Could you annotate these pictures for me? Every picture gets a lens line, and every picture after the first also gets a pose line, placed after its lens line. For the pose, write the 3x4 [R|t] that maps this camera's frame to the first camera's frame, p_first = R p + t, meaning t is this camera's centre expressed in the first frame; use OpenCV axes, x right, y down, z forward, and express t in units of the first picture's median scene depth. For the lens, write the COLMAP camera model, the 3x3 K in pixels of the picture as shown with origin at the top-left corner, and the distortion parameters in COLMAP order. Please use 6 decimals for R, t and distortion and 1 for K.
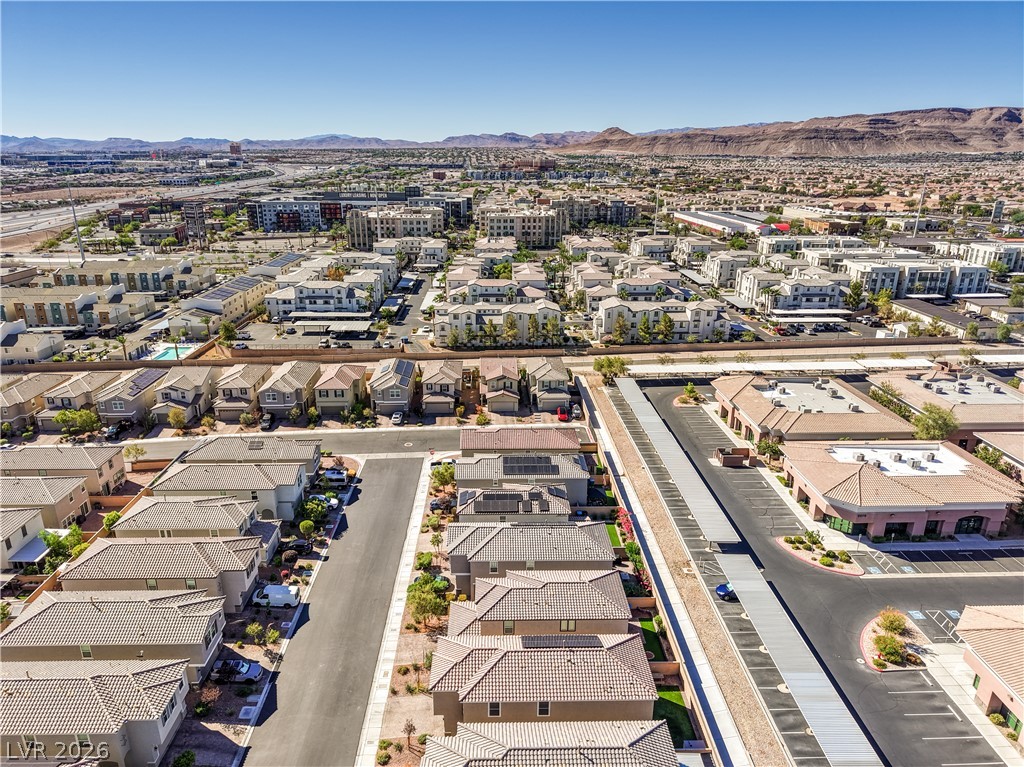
lens RADIAL K [[679.3, 0, 506.4], [0, 679.3, 386.3], [0, 0, 1]] dist [0.051113, -0.060358]
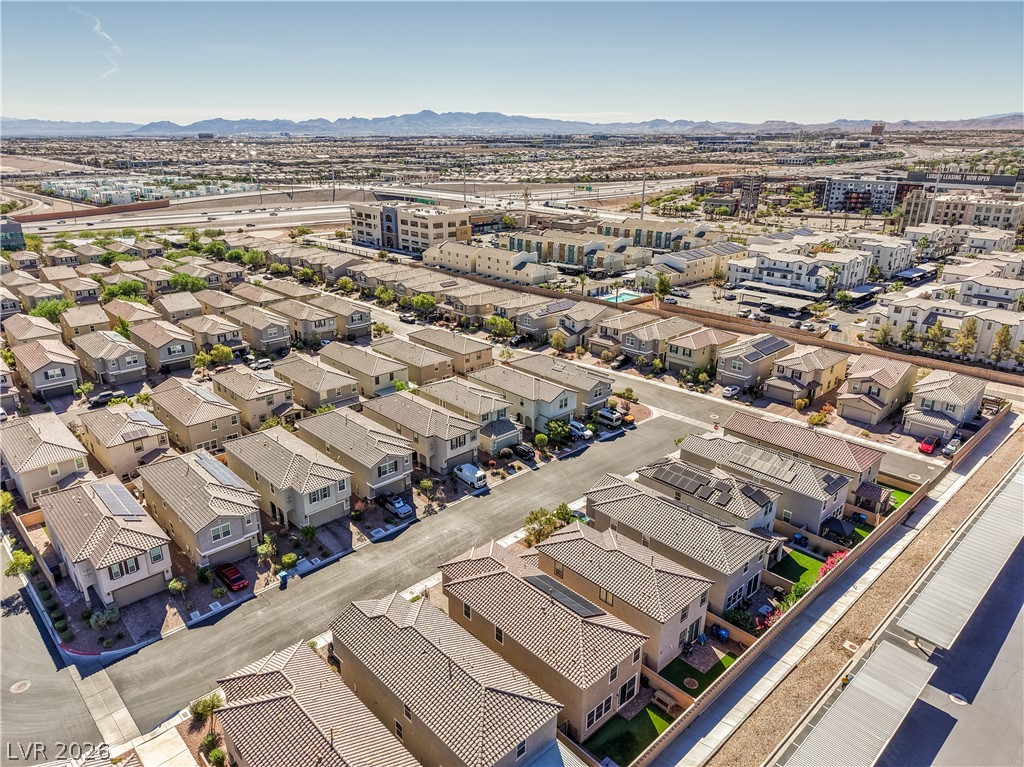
lens RADIAL K [[679.3, 0, 506.4], [0, 679.3, 386.3], [0, 0, 1]] dist [0.051113, -0.060358]
pose [[0.665201, 0.259778, -0.700017, 0.284393], [-0.244100, 0.961671, 0.124919, -0.002135], [0.705637, 0.087778, 0.703116, 0.118396]]
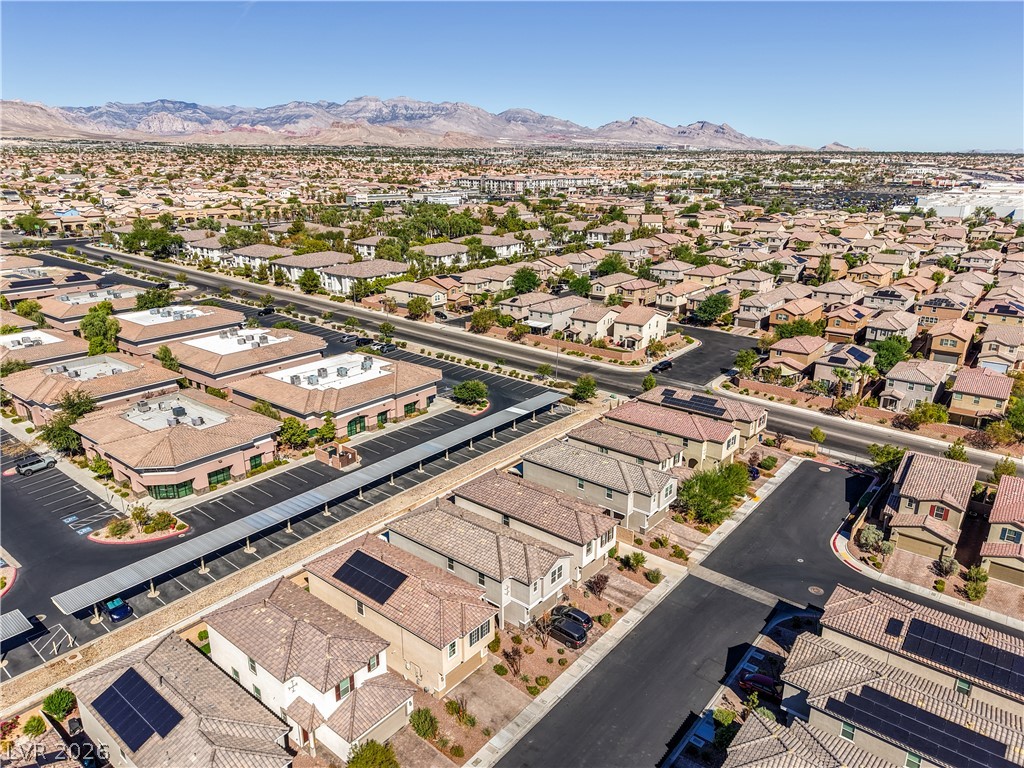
lens RADIAL K [[695.1, 0, 512.0], [0, 695.1, 384.0], [0, 0, 1]] dist [0.070923, -0.088104]
pose [[-0.756574, -0.207441, 0.620133, -0.304931], [0.206835, 0.823741, 0.527892, -0.166954], [-0.620335, 0.527654, -0.580315, 0.609279]]
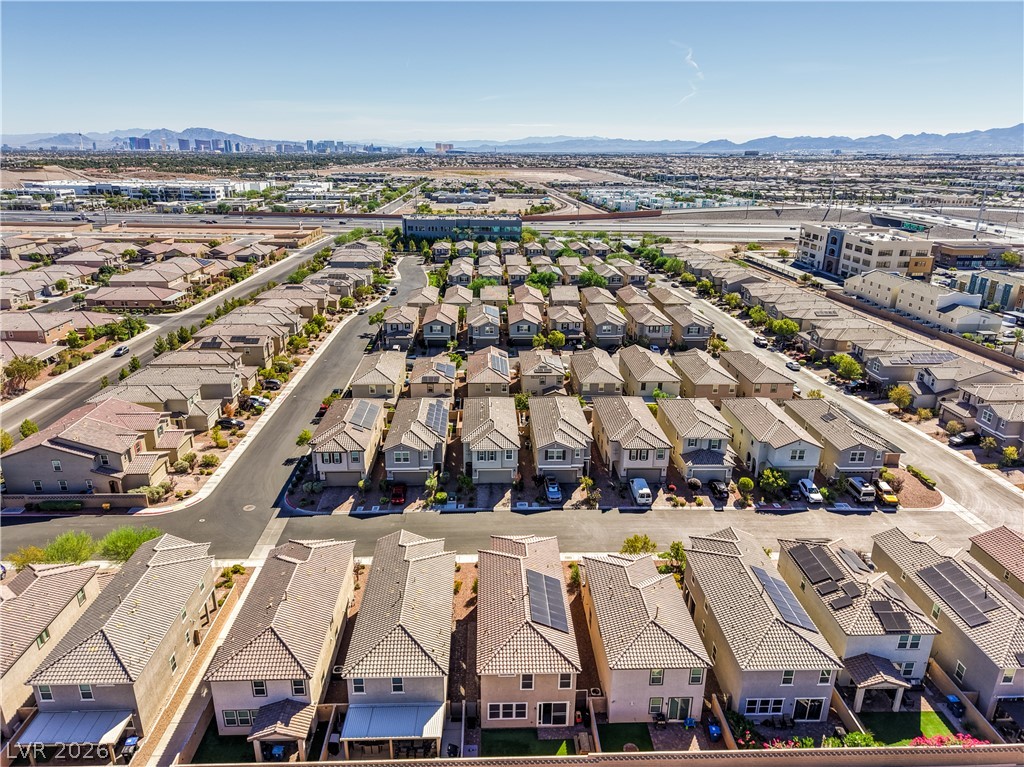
lens RADIAL K [[679.3, 0, 506.4], [0, 679.3, 386.3], [0, 0, 1]] dist [0.051113, -0.060358]
pose [[0.006522, 0.328868, -0.944353, 0.406590], [-0.332072, 0.891494, 0.308167, -0.076772], [0.943231, 0.311584, 0.115022, 0.344424]]
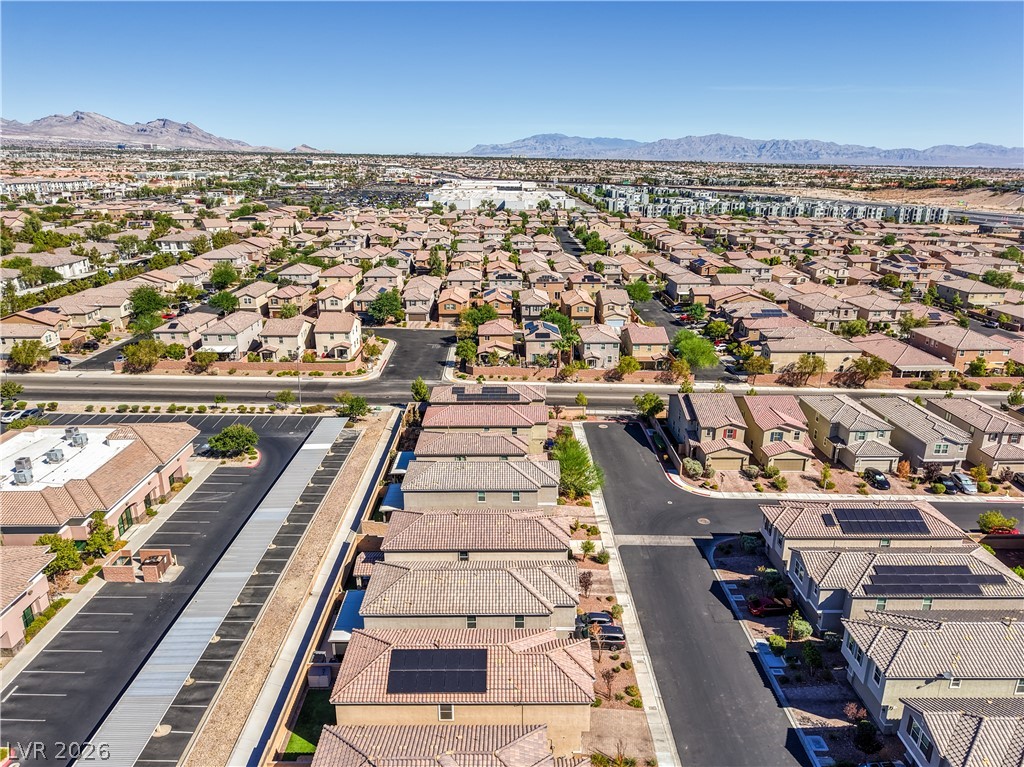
lens RADIAL K [[695.1, 0, 512.0], [0, 695.1, 383.5], [0, 0, 1]] dist [0.070923, -0.088104]
pose [[-0.999744, -0.013481, 0.018179, -0.007264], [0.000042, 0.802137, 0.597141, -0.181257], [-0.022632, 0.596988, -0.801930, 0.674352]]
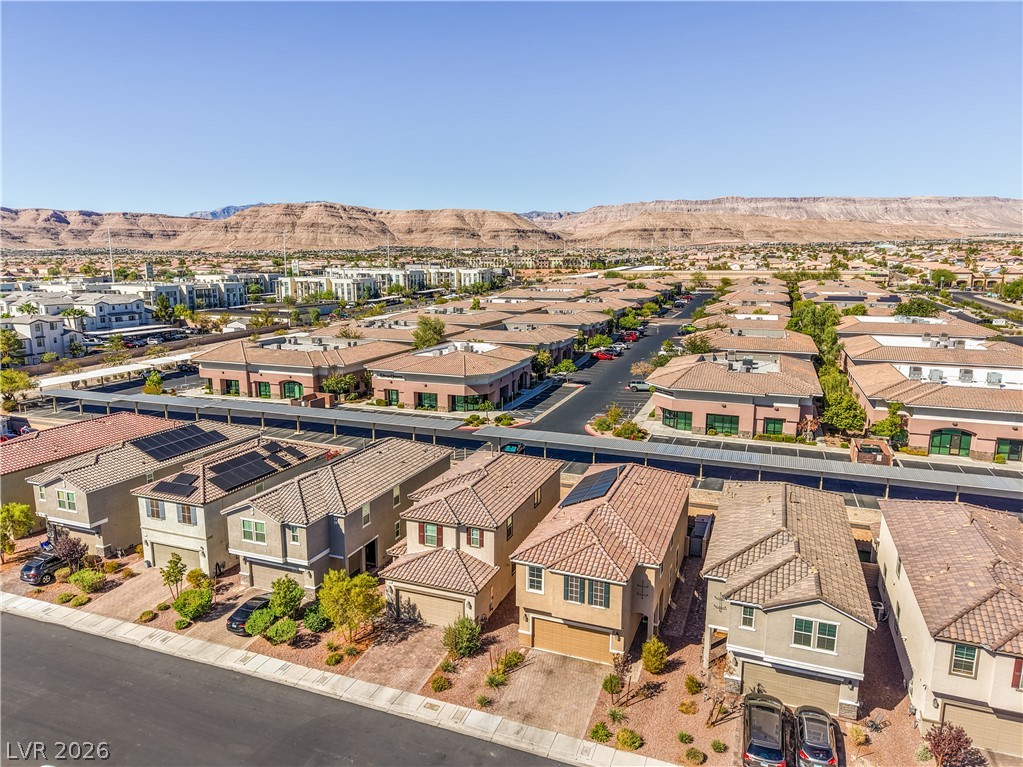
lens RADIAL K [[685.1, 0, 507.6], [0, 685.1, 386.2], [0, 0, 1]] dist [0.057946, -0.064727]
pose [[0.389186, -0.173965, 0.904583, -0.295084], [0.298637, 0.952795, 0.054752, 0.089546], [-0.871407, 0.248833, 0.422767, 0.337114]]
